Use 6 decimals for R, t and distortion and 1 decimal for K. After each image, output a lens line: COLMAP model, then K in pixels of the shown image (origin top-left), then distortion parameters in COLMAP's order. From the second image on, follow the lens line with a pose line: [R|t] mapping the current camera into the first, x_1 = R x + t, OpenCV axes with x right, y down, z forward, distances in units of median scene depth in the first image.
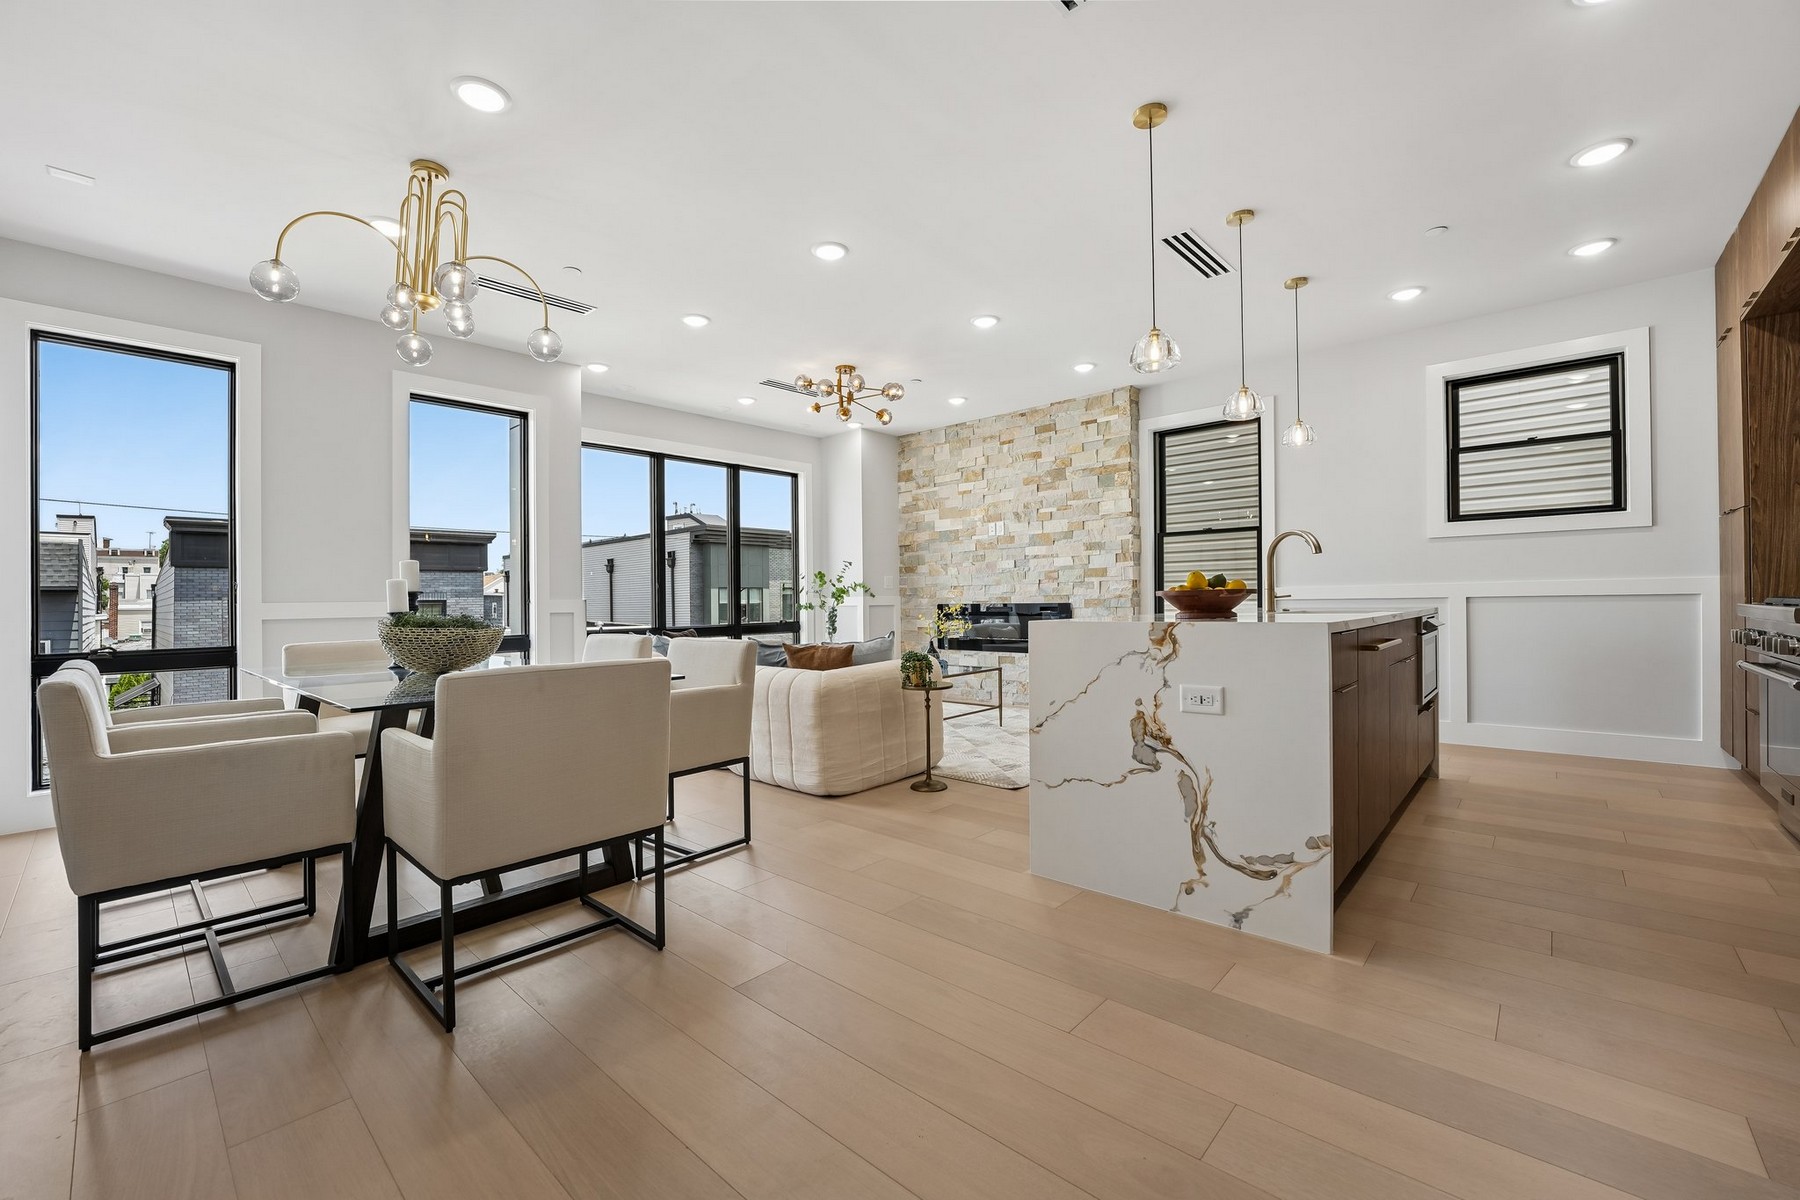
lens RADIAL K [[730.5, 0, 890.2], [0, 730.5, 604.9], [0, 0, 1]] dist [-0.013522, 0.000538]
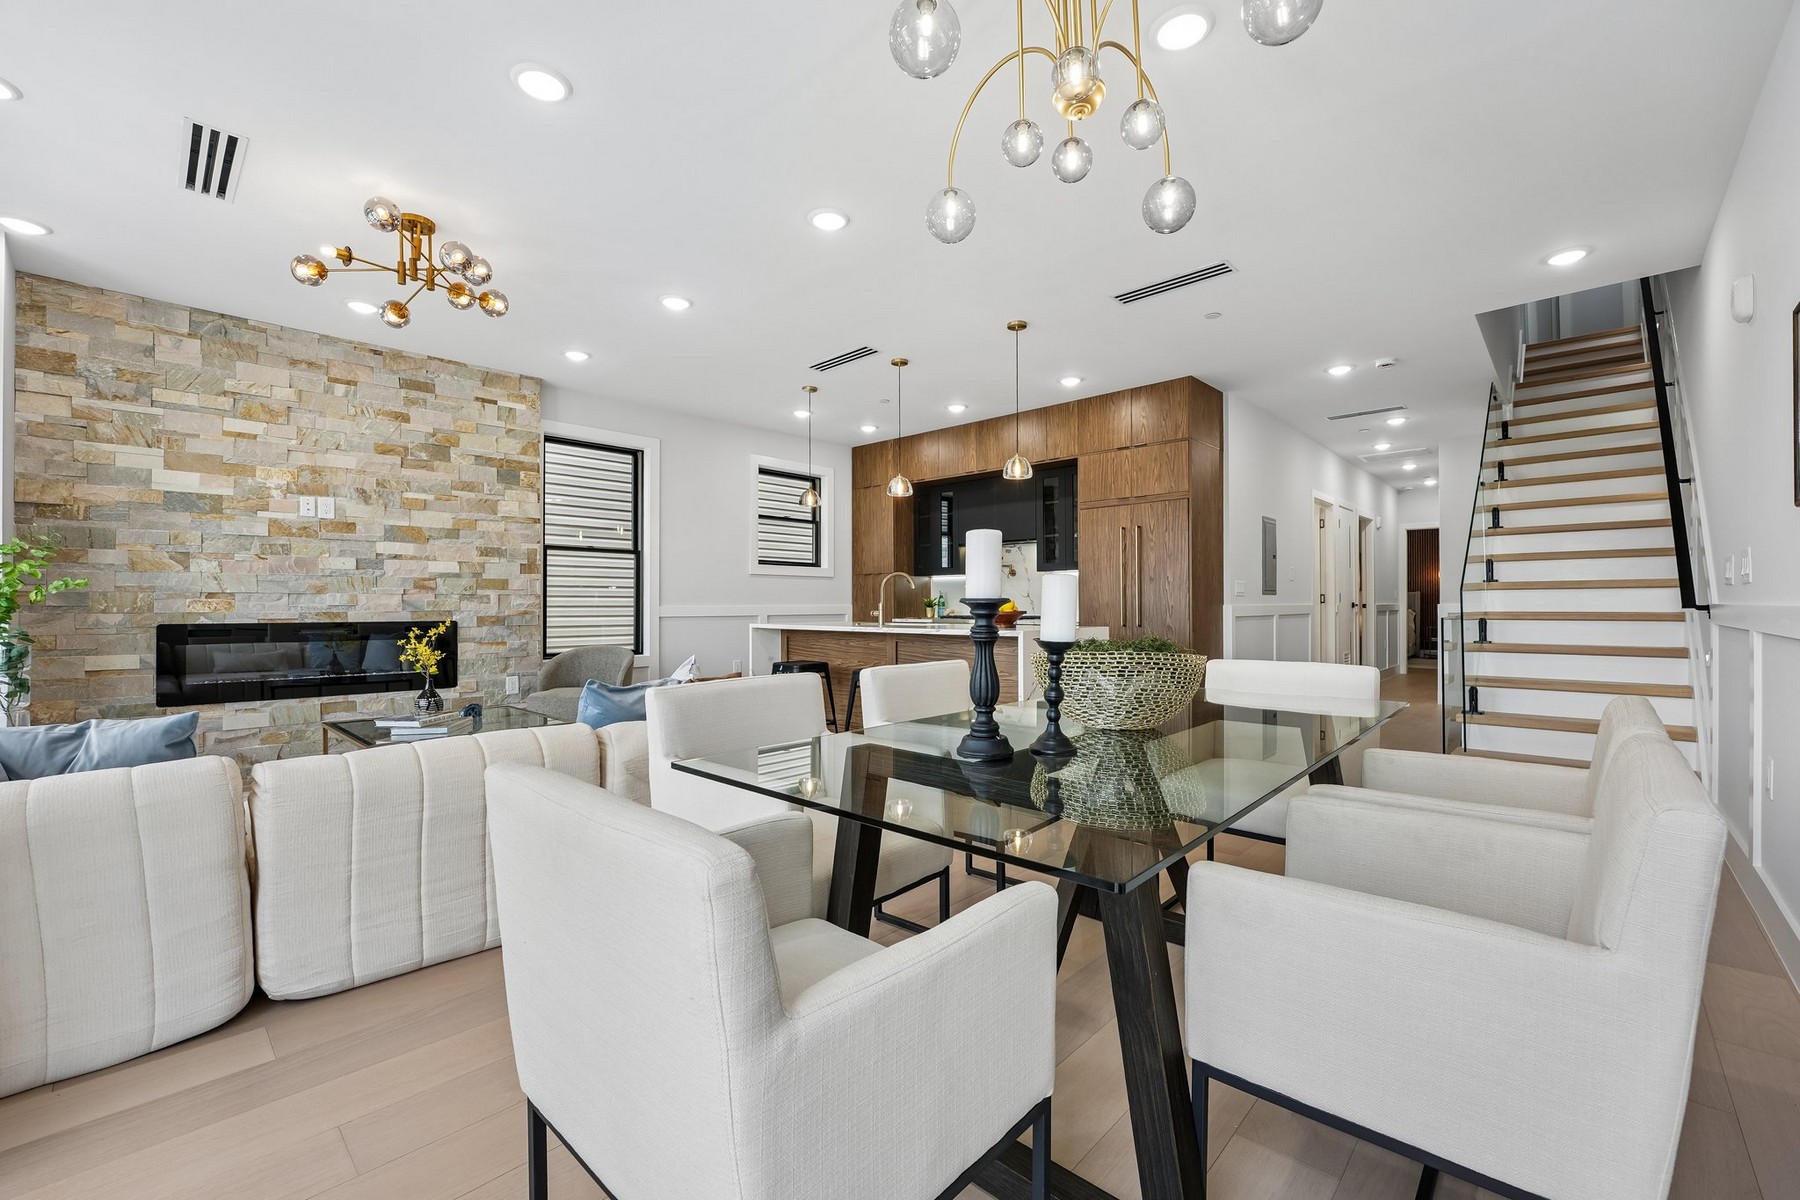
lens RADIAL K [[738.1, 0, 900.0], [0, 738.1, 600.0], [0, 0, 1]] dist [-0.018035, -0.000059]
pose [[0.016398, 0.021459, 0.999635, -0.558578], [0.005360, 0.999753, -0.021550, -0.005858], [-0.999851, 0.005712, 0.016279, 0.538590]]
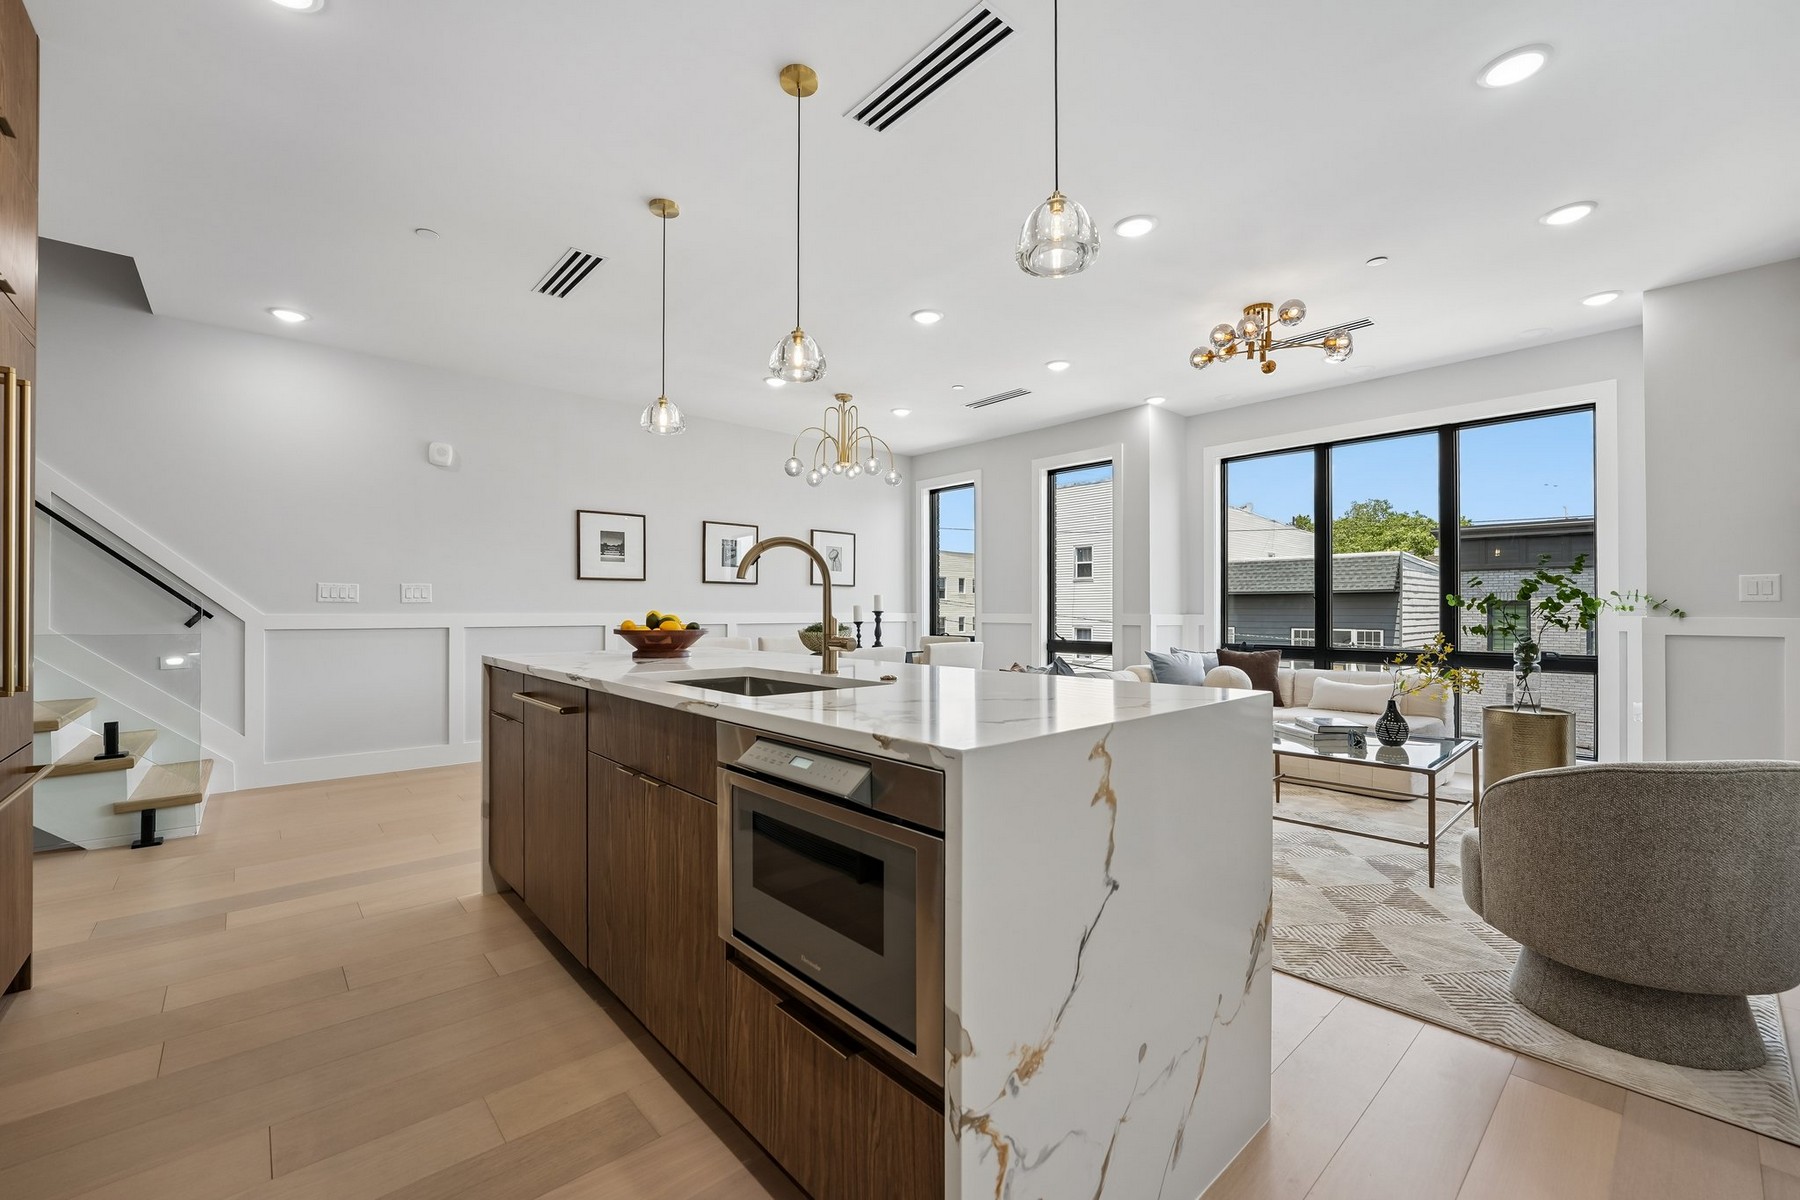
lens RADIAL K [[726.5, 0, 904.8], [0, 726.5, 603.0], [0, 0, 1]] dist [-0.014543, -0.000167]
pose [[-0.086581, 0.008440, -0.996209, 0.619530], [-0.000468, 0.999964, 0.008512, -0.029710], [0.996245, 0.001203, -0.086574, 0.635822]]
